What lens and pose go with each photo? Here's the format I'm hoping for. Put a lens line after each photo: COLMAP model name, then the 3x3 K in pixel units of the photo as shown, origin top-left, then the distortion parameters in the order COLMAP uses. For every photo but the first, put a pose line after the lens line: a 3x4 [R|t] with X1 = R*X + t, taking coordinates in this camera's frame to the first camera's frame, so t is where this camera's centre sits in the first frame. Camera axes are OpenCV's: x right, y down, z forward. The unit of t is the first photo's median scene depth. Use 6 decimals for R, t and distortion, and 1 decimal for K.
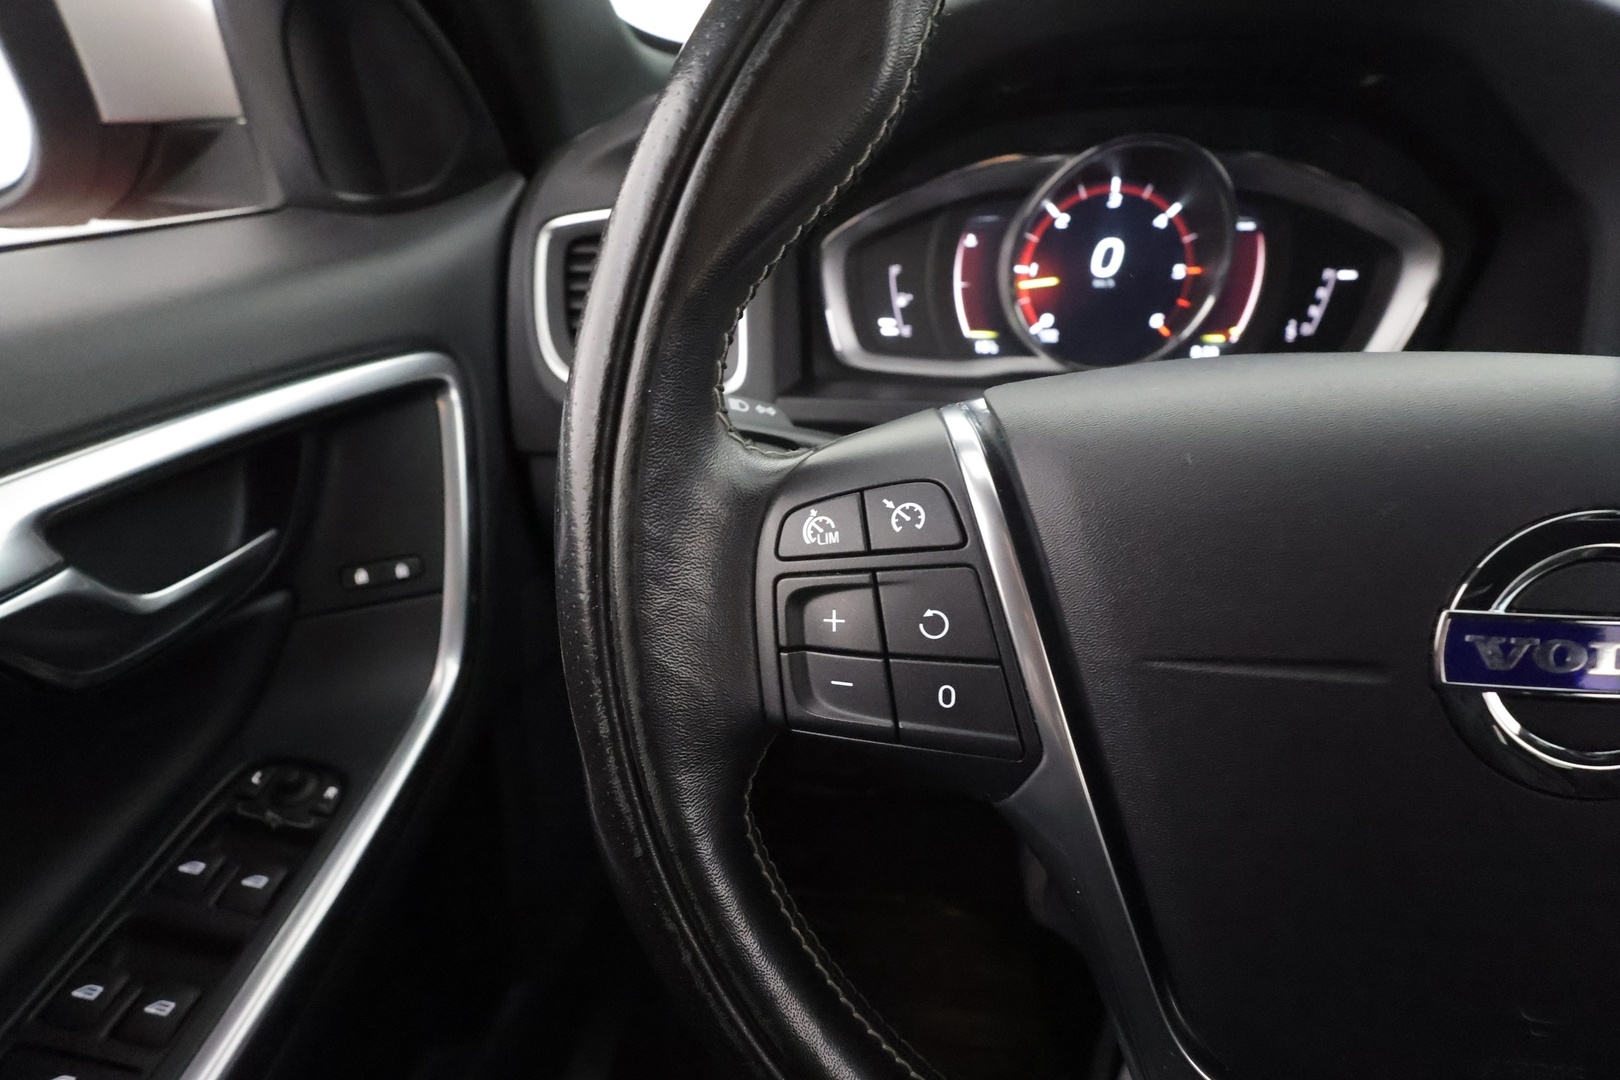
lens RADIAL K [[763.5, 0, 824.4], [0, 763.5, 545.4], [0, 0, 1]] dist [0.005442, 0.001702]
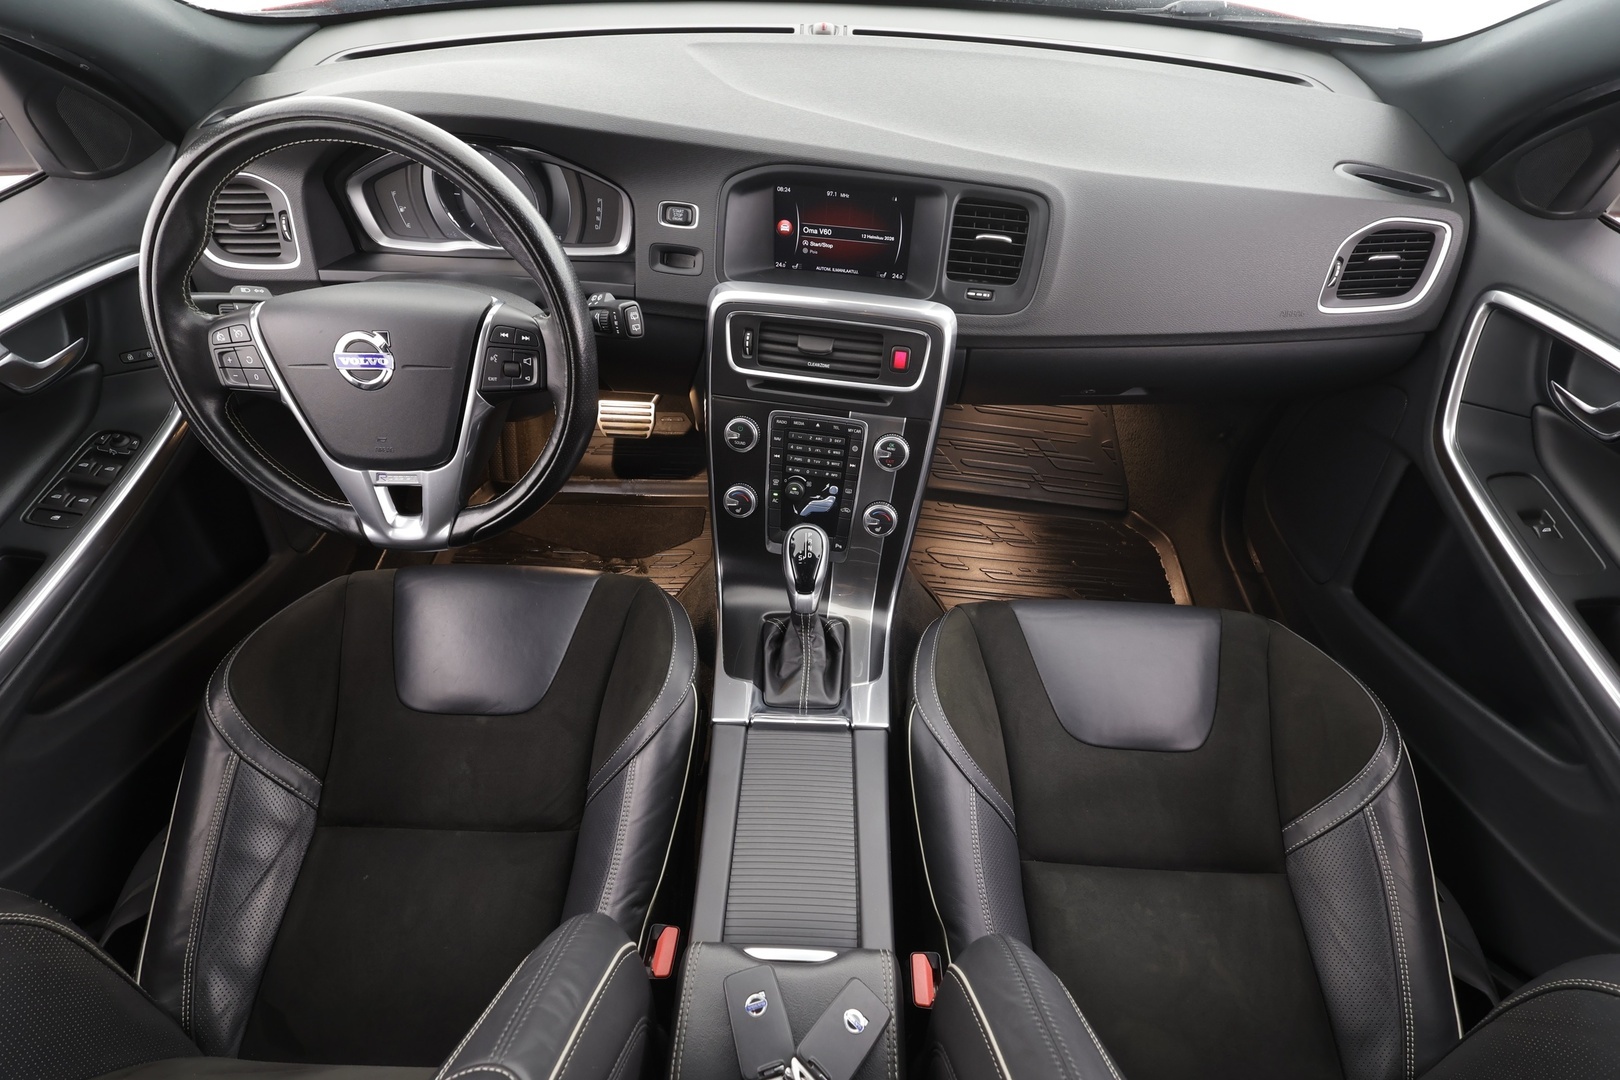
lens RADIAL K [[763.5, 0, 802.4], [0, 763.5, 532.7], [0, 0, 1]] dist [0.005442, 0.001702]
pose [[0.995407, -0.044478, 0.084772, 1.304287], [0.021593, 0.967010, 0.253822, 0.008645], [-0.093265, -0.250826, 0.963529, -1.700558]]
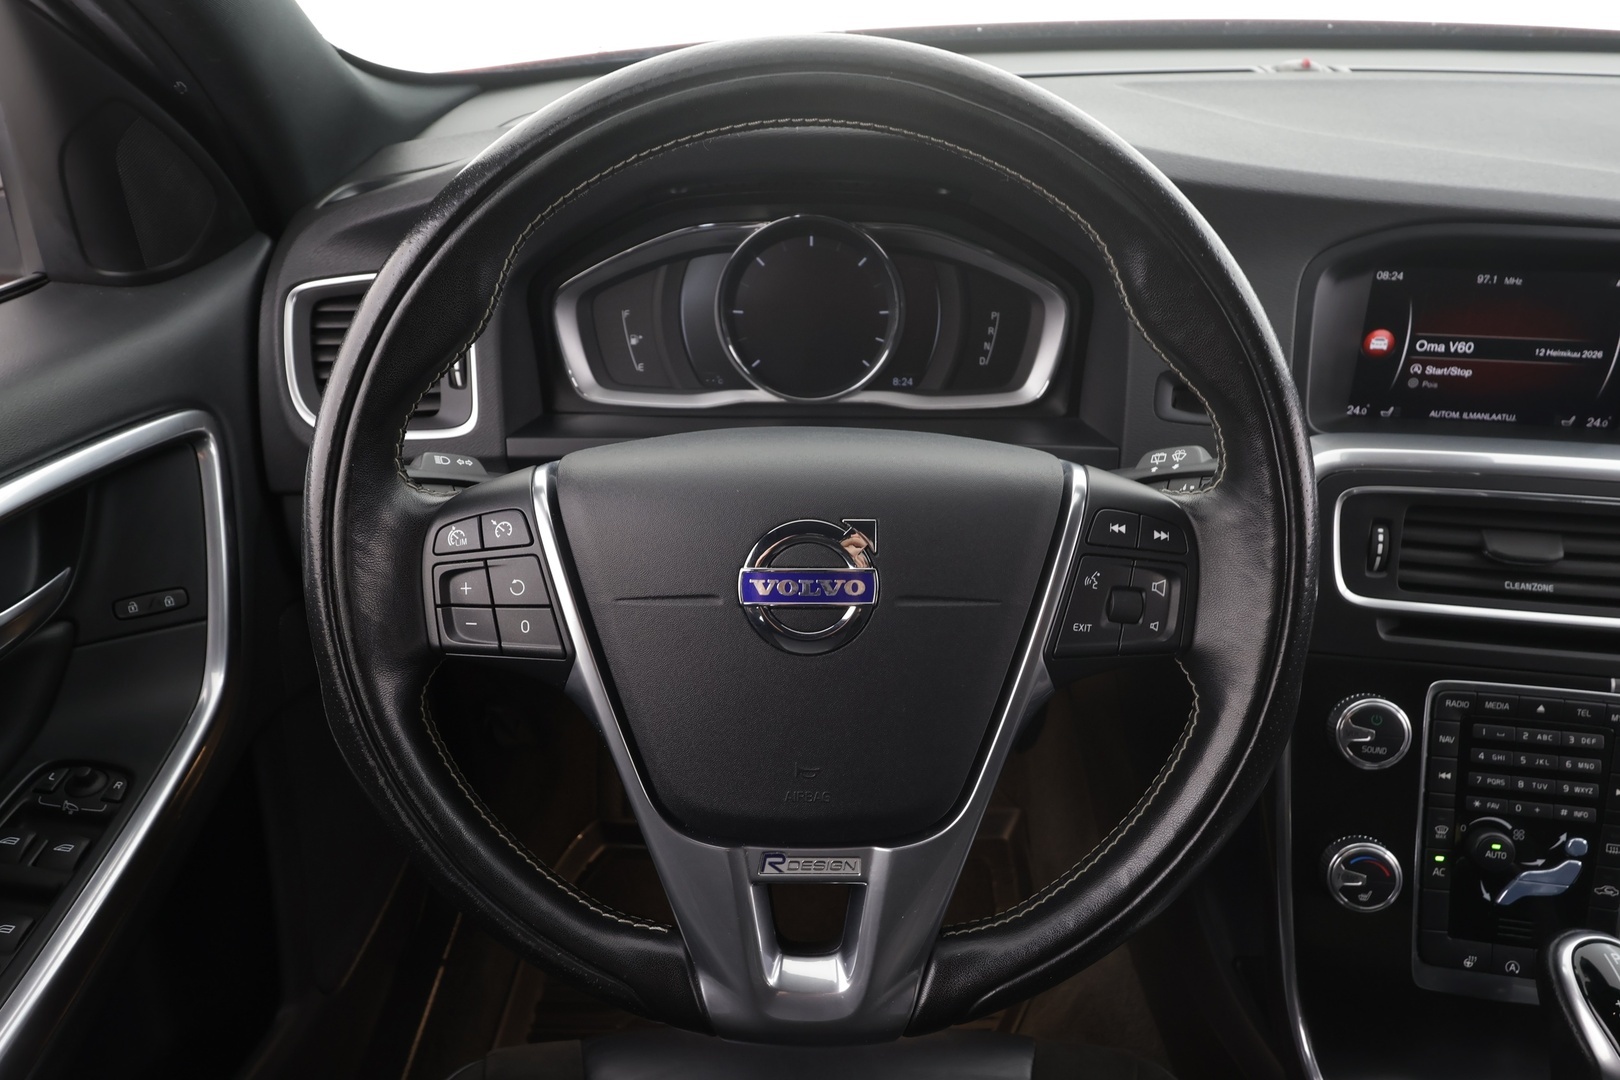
lens RADIAL K [[1064.1, 0, 816.7], [0, 1064.1, 545.9], [0, 0, 1]] dist [-0.009541, 0.004933]
pose [[0.993901, -0.041981, 0.101968, 0.275469], [0.046478, 0.998030, -0.042133, 0.067709], [-0.099998, 0.046615, 0.993895, -0.741308]]
